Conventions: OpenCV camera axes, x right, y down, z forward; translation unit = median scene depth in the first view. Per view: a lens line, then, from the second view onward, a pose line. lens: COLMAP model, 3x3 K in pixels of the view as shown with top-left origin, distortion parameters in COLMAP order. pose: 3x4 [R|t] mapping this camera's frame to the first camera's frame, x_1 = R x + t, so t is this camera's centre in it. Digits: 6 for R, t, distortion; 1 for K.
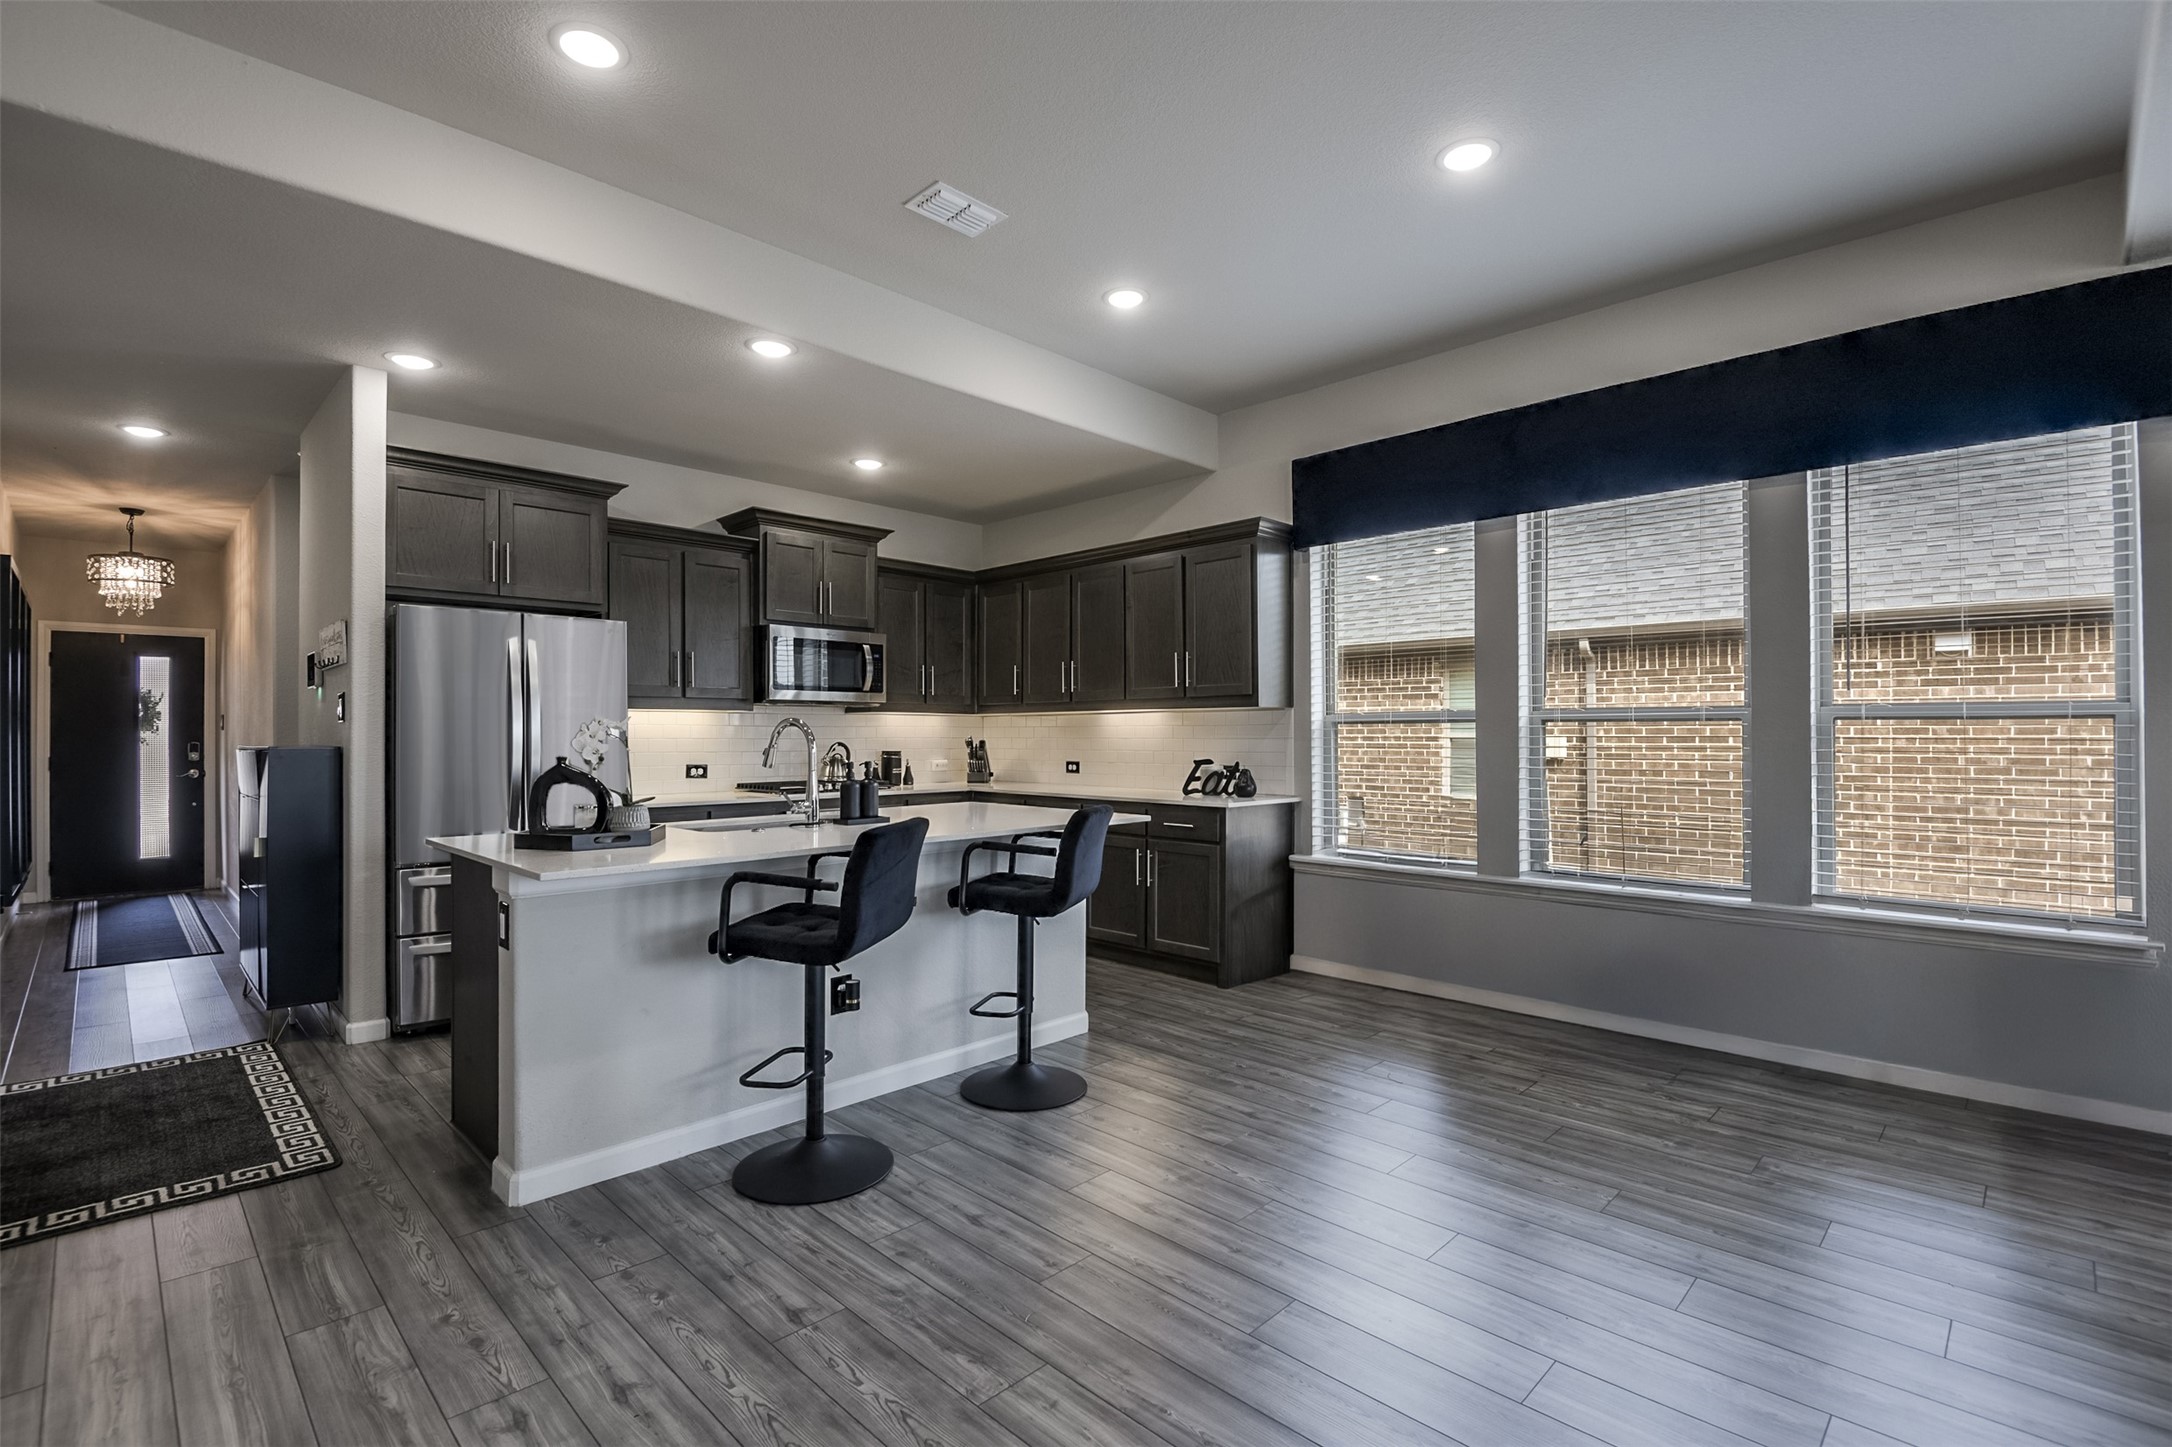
lens RADIAL K [[995.9, 0, 1088.0], [0, 995.9, 731.5], [0, 0, 1]] dist [0.001988, -0.016944]
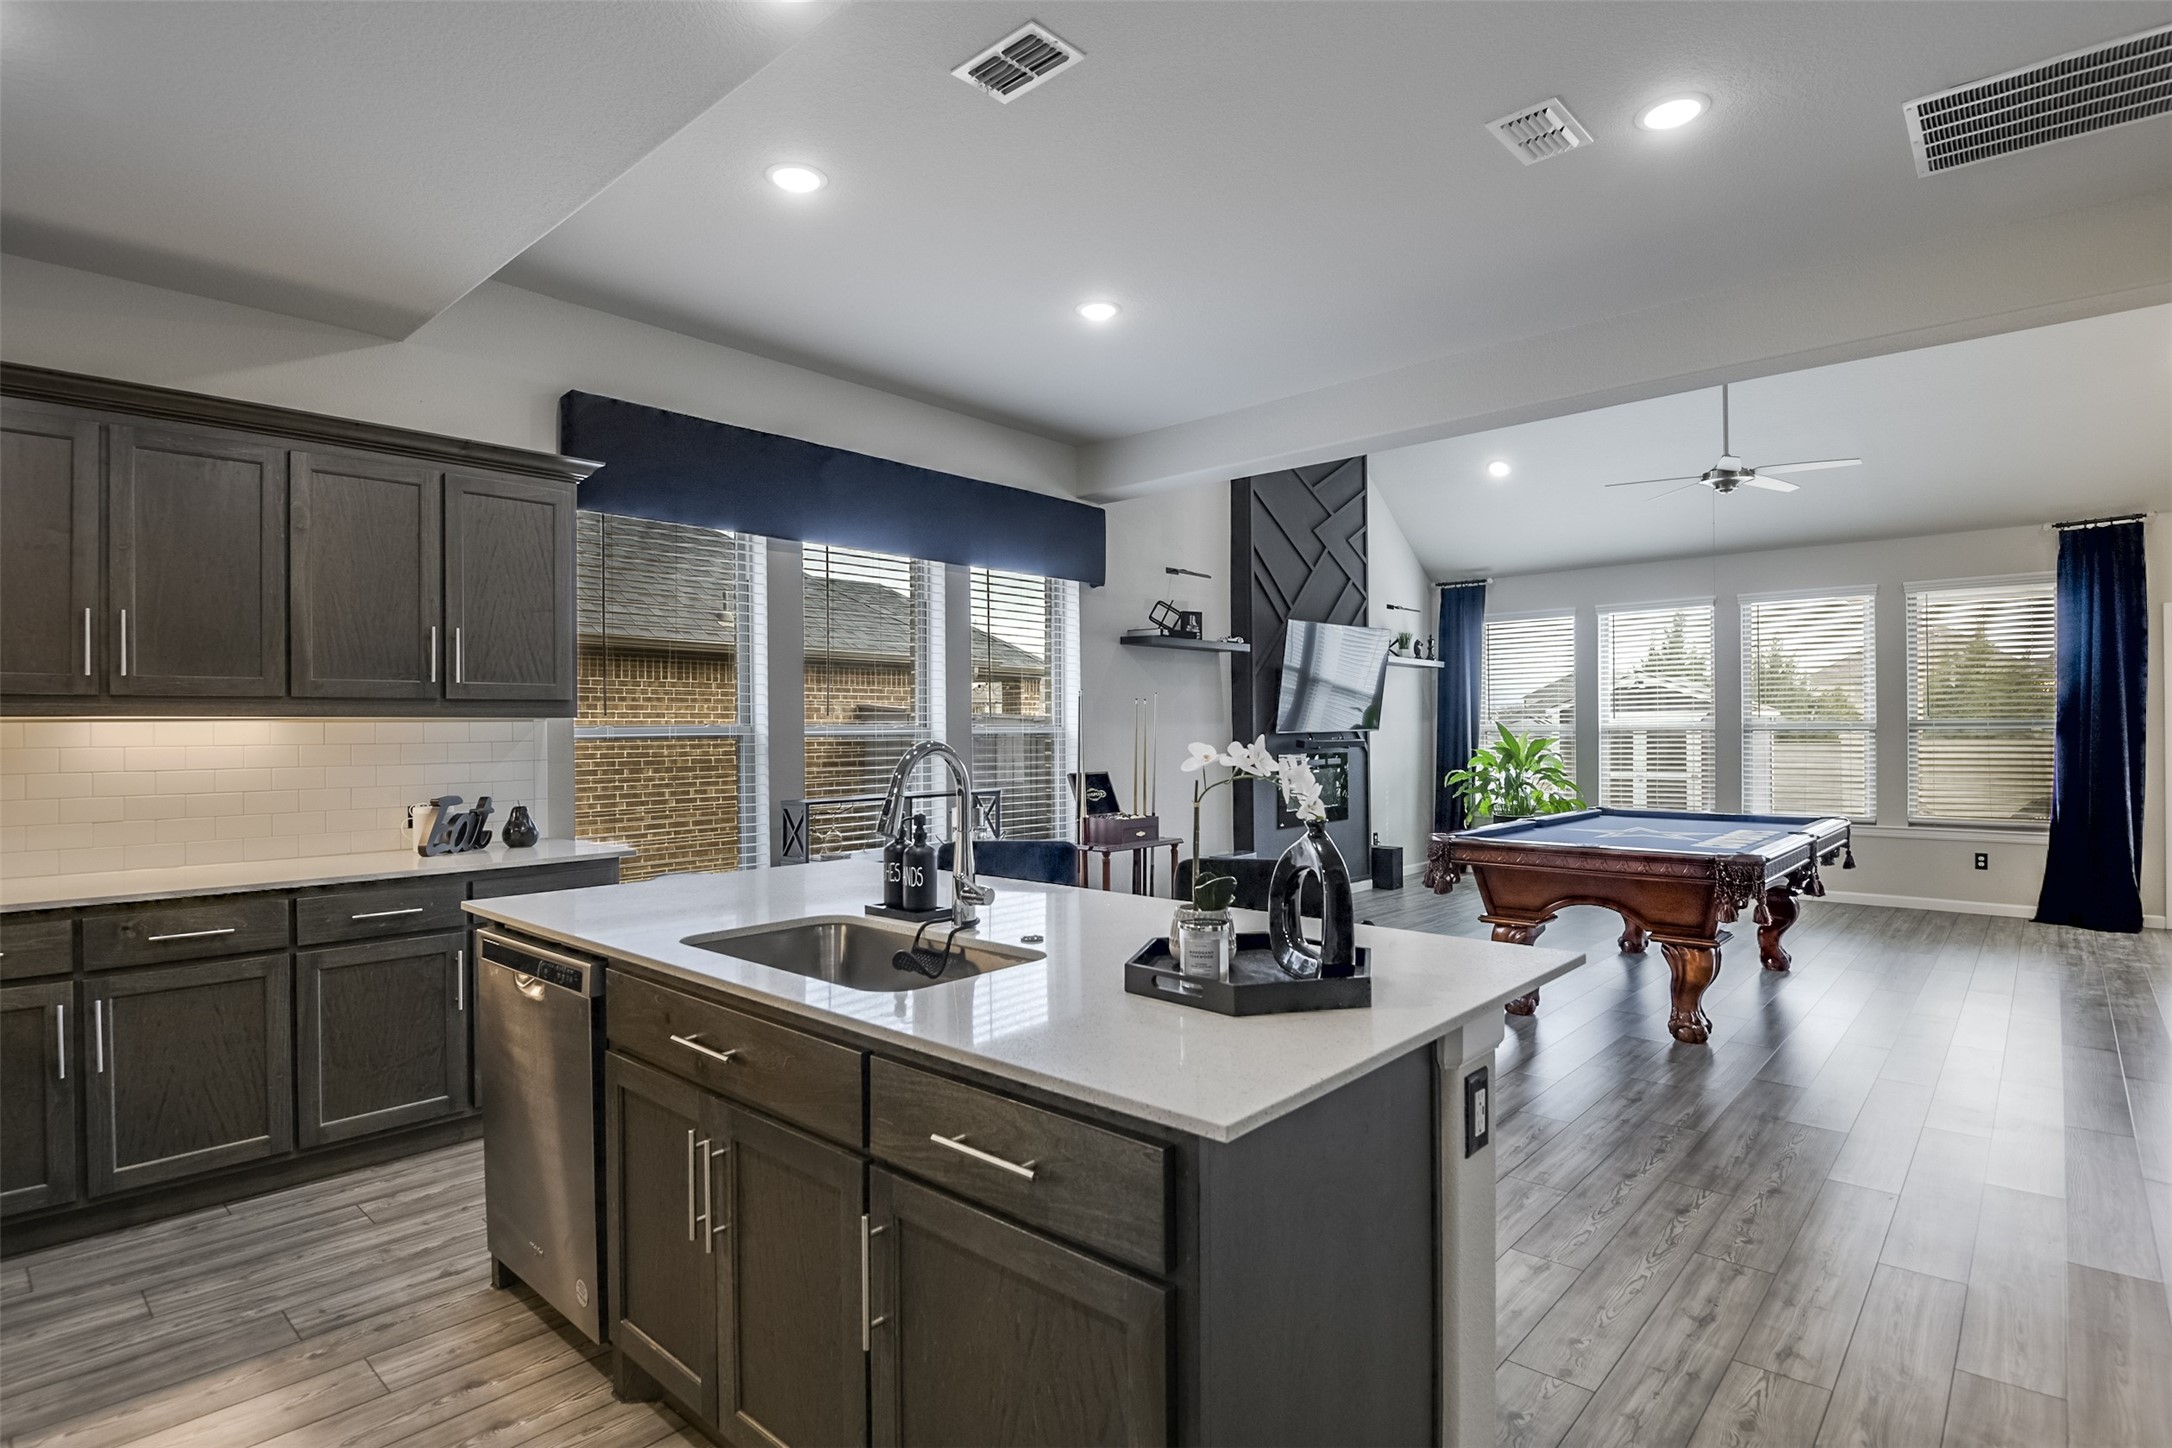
lens RADIAL K [[1083.0, 0, 1086.0], [0, 1083.0, 724.0], [0, 0, 1]] dist [0.004424, -0.017474]
pose [[-0.052306, 0.007430, 0.998603, -0.616044], [0.002688, 0.999970, -0.007300, -0.013034], [-0.998627, 0.002302, -0.052324, 0.644088]]
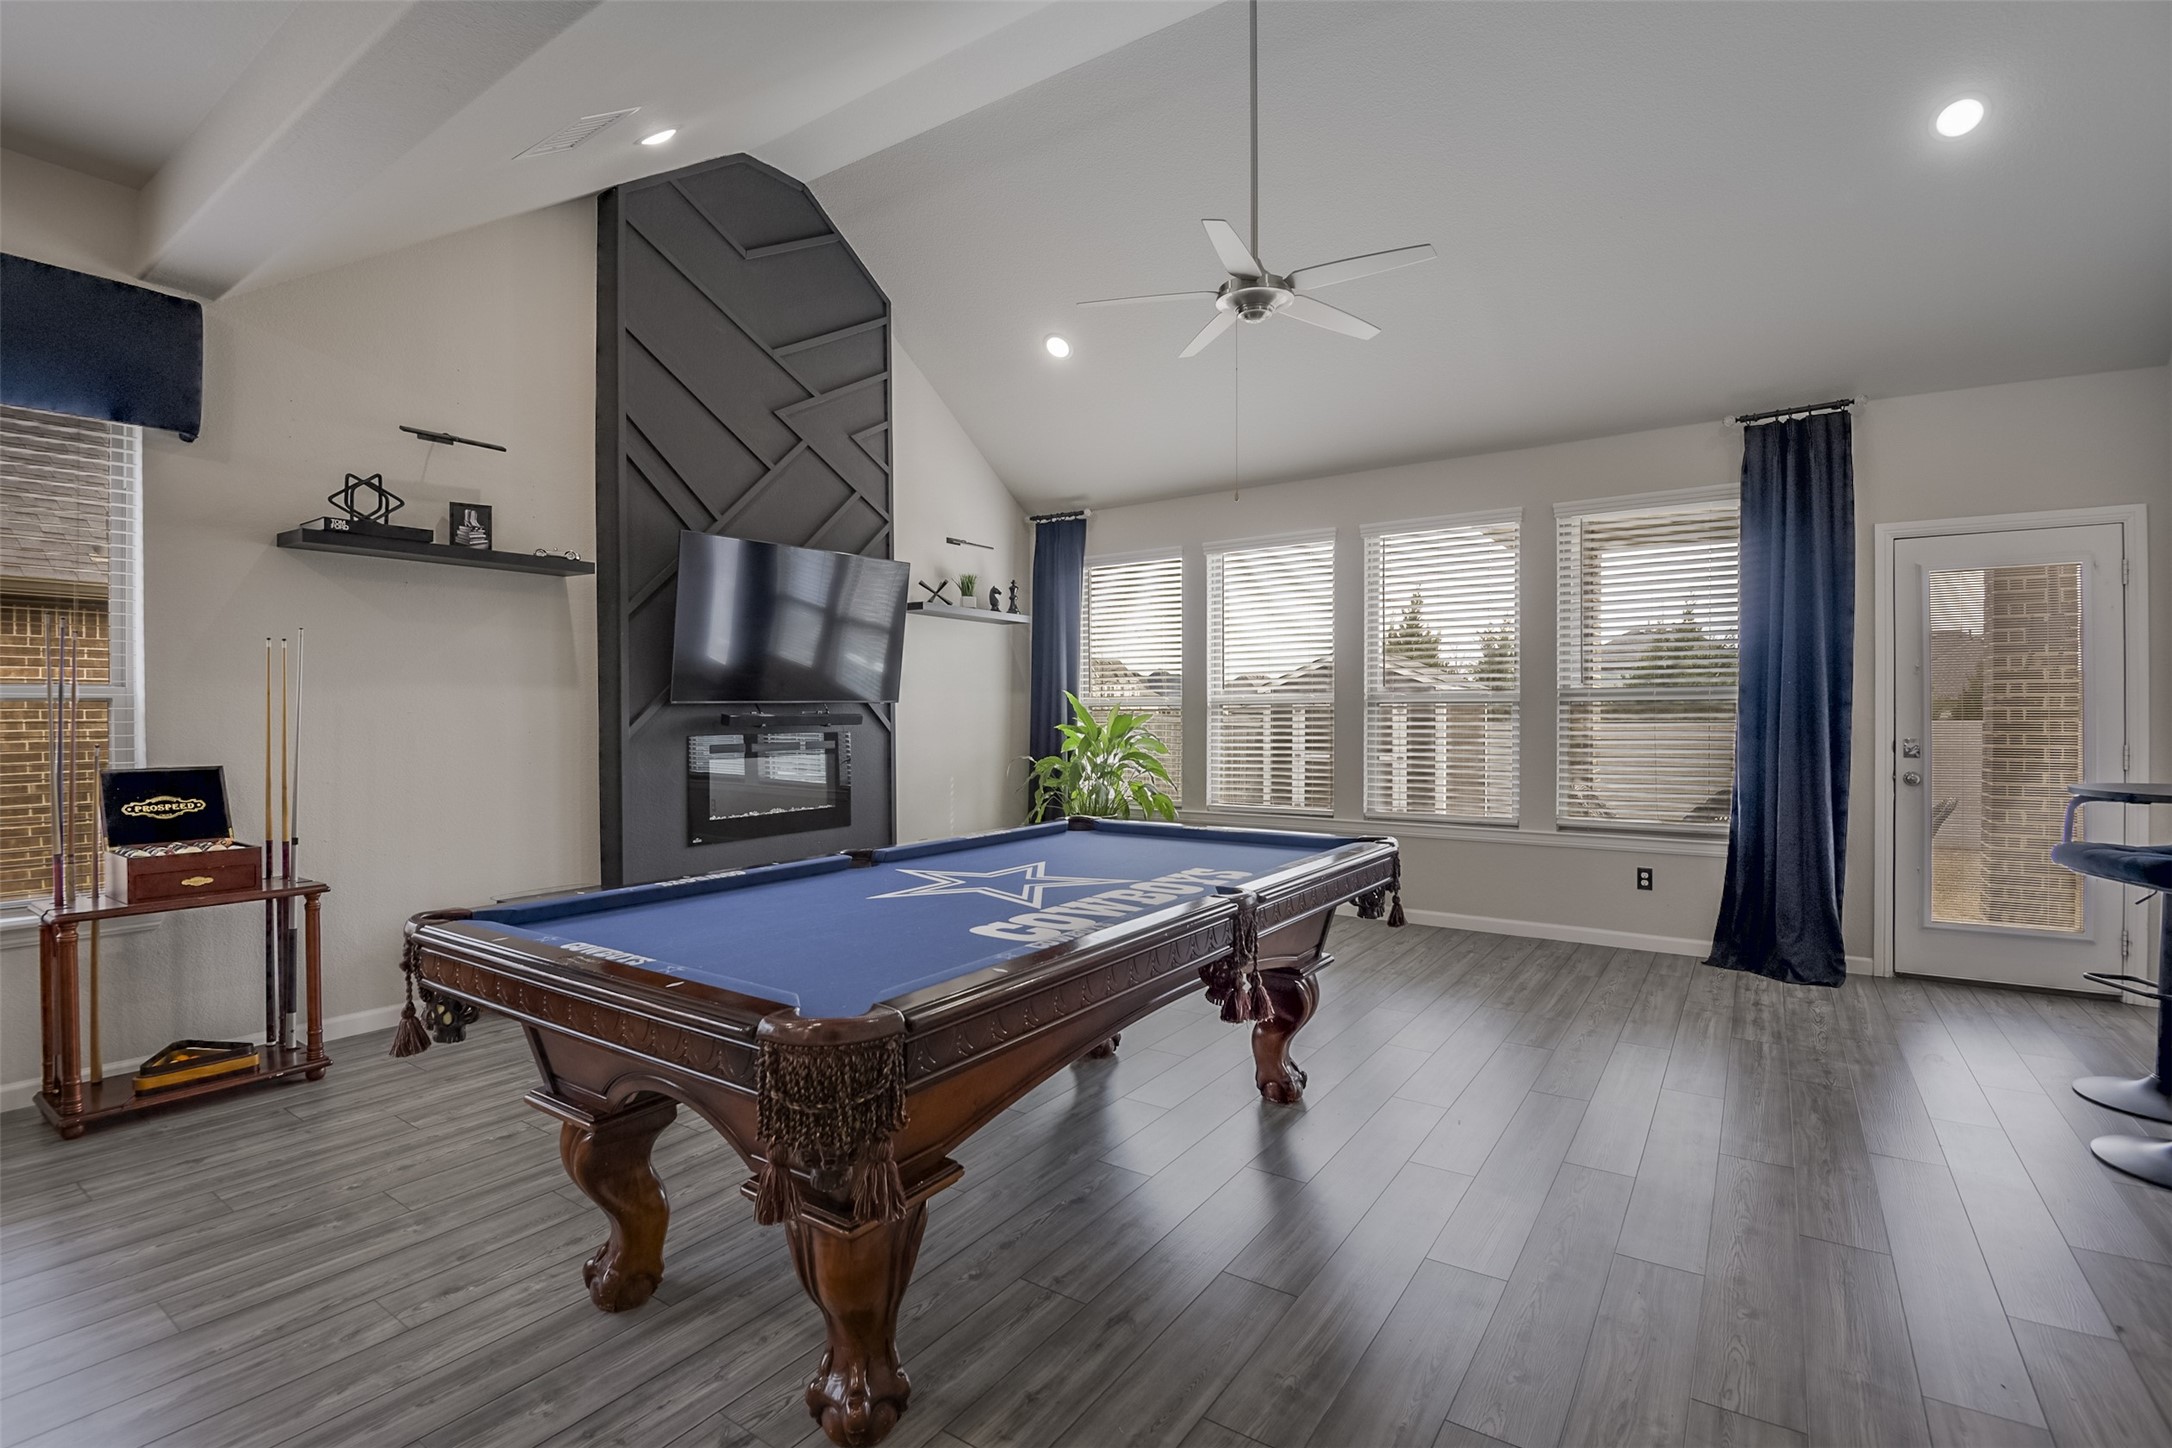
lens RADIAL K [[999.8, 0, 1091.9], [0, 999.8, 719.7], [0, 0, 1]] dist [0.027109, -0.048200]
pose [[-0.193383, -0.003642, 0.981117, -0.114994], [0.001266, 0.999991, 0.003961, 0.001144], [-0.981123, 0.002008, -0.193377, 0.110706]]
